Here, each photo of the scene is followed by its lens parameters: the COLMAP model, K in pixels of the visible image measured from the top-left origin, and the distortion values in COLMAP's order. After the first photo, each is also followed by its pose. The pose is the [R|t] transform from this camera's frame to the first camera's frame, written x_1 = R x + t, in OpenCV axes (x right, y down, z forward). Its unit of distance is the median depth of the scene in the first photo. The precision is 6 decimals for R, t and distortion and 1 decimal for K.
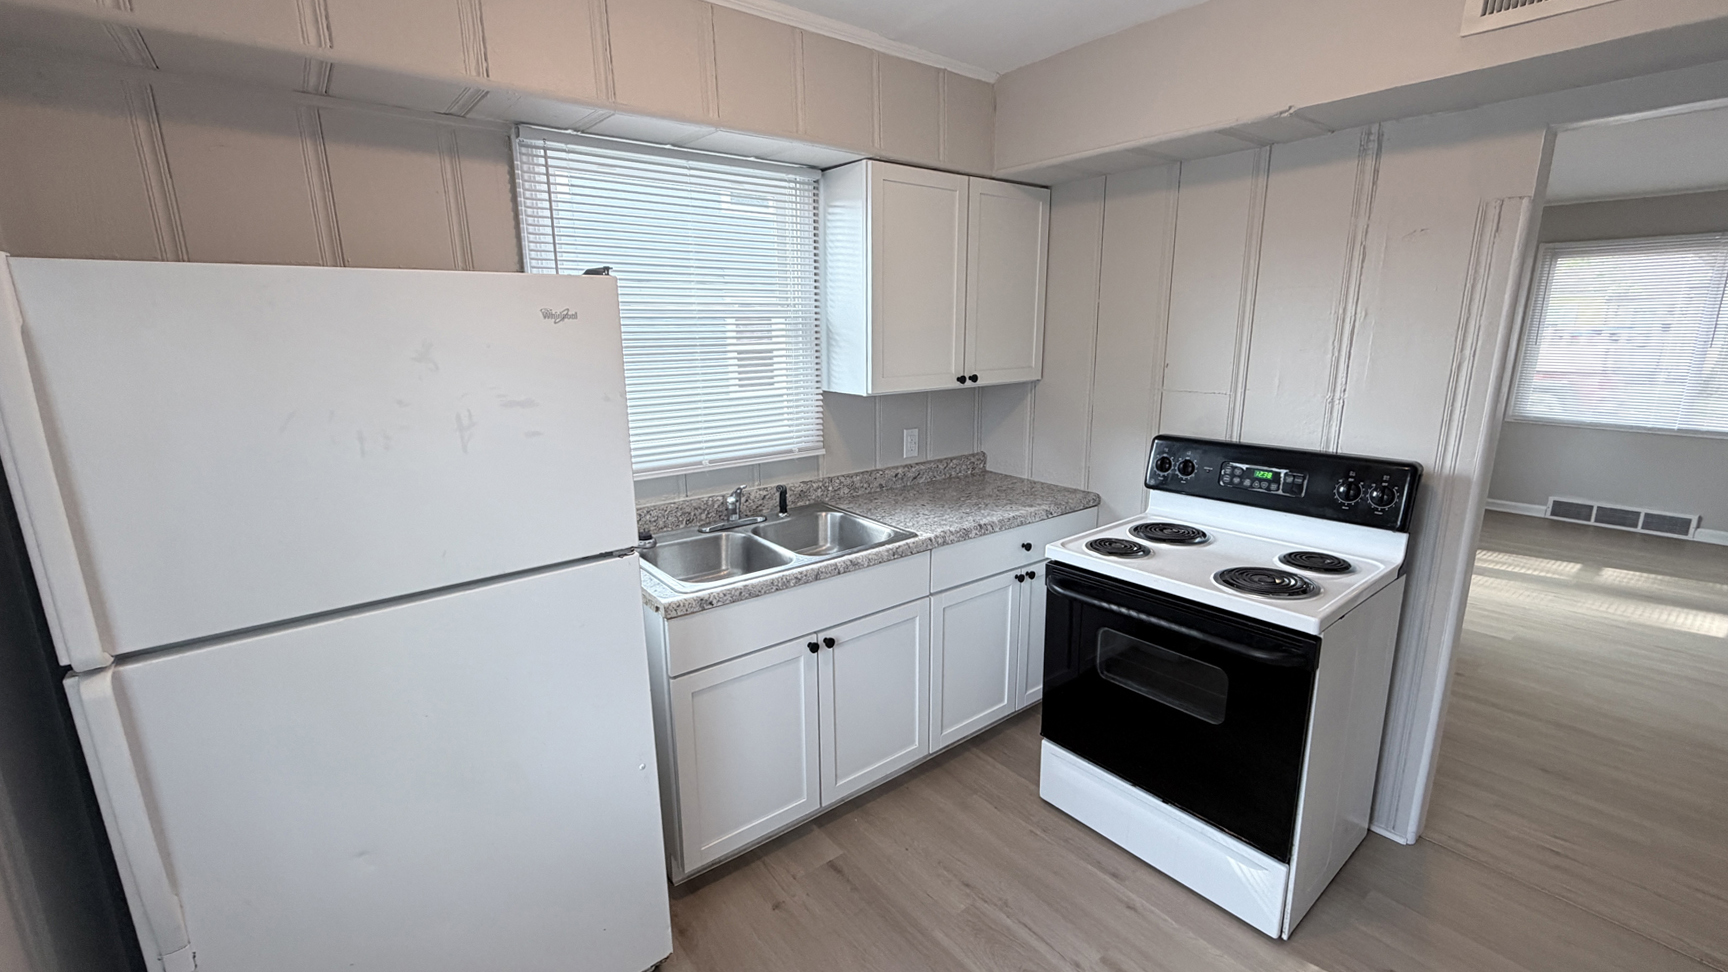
lens RADIAL K [[714.6, 0, 857.5], [0, 714.6, 487.7], [0, 0, 1]] dist [0.000483, -0.000321]
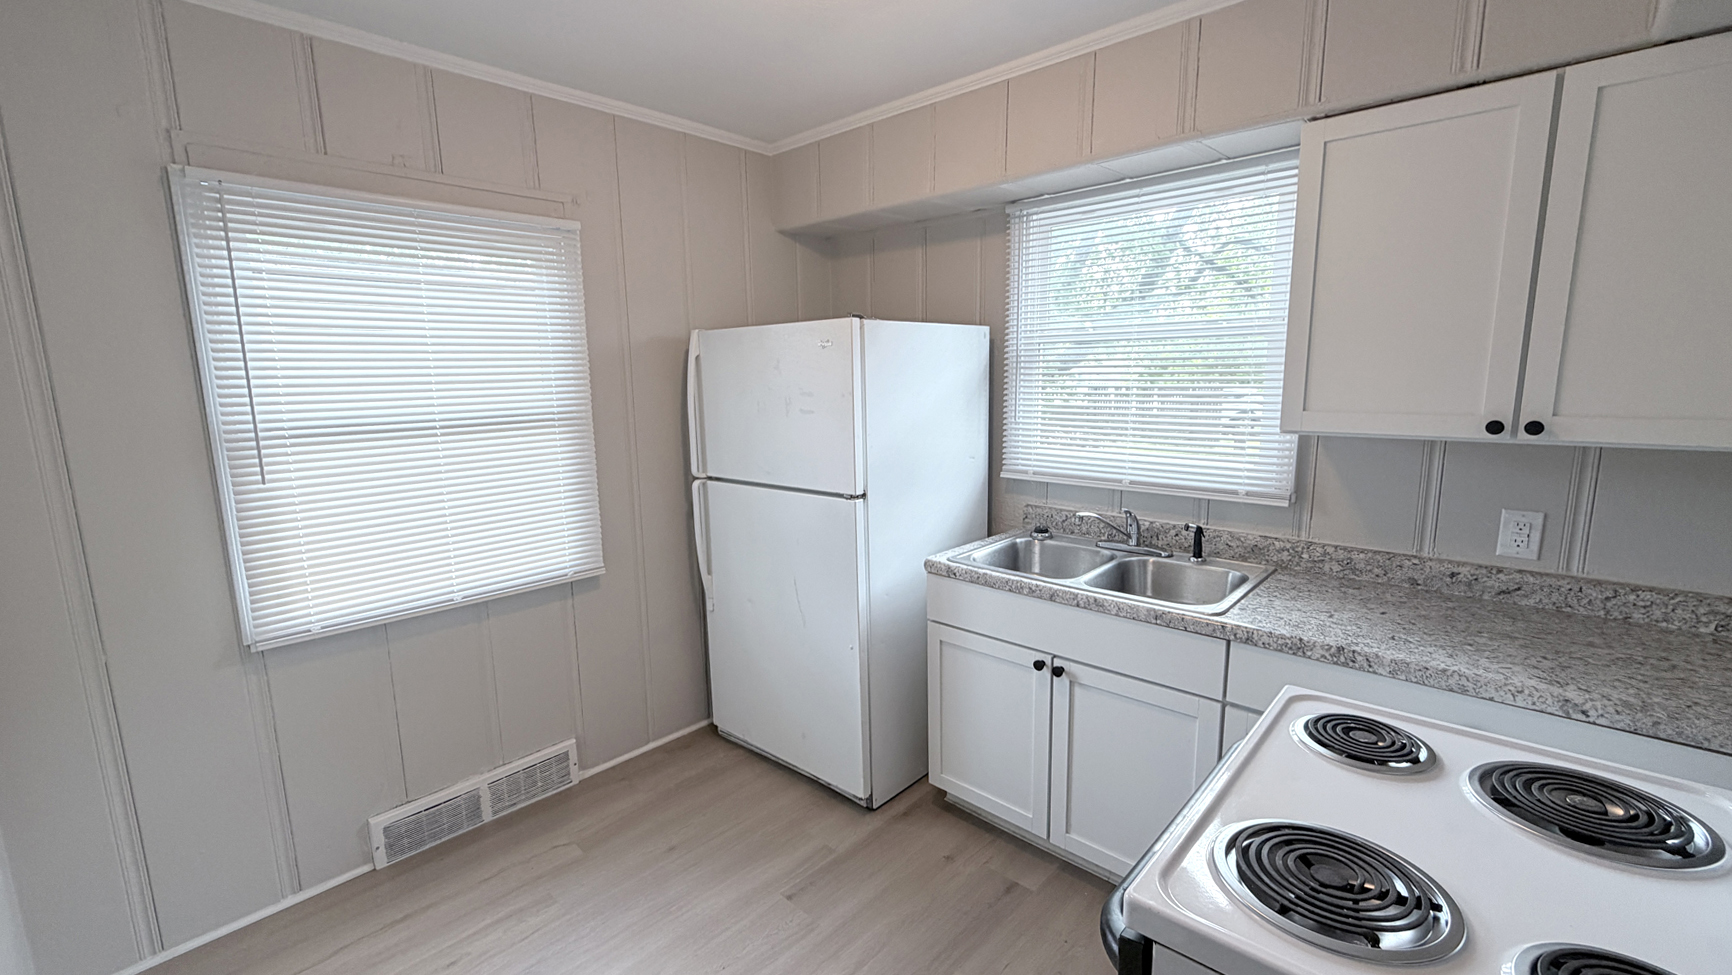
lens RADIAL K [[716.3, 0, 859.5], [0, 716.3, 489.2], [0, 0, 1]] dist [0.000483, -0.000321]
pose [[0.153476, 0.166458, -0.974031, 0.700162], [-0.206678, 0.969315, 0.133086, -0.080472], [0.966297, 0.180885, 0.183170, 0.444340]]
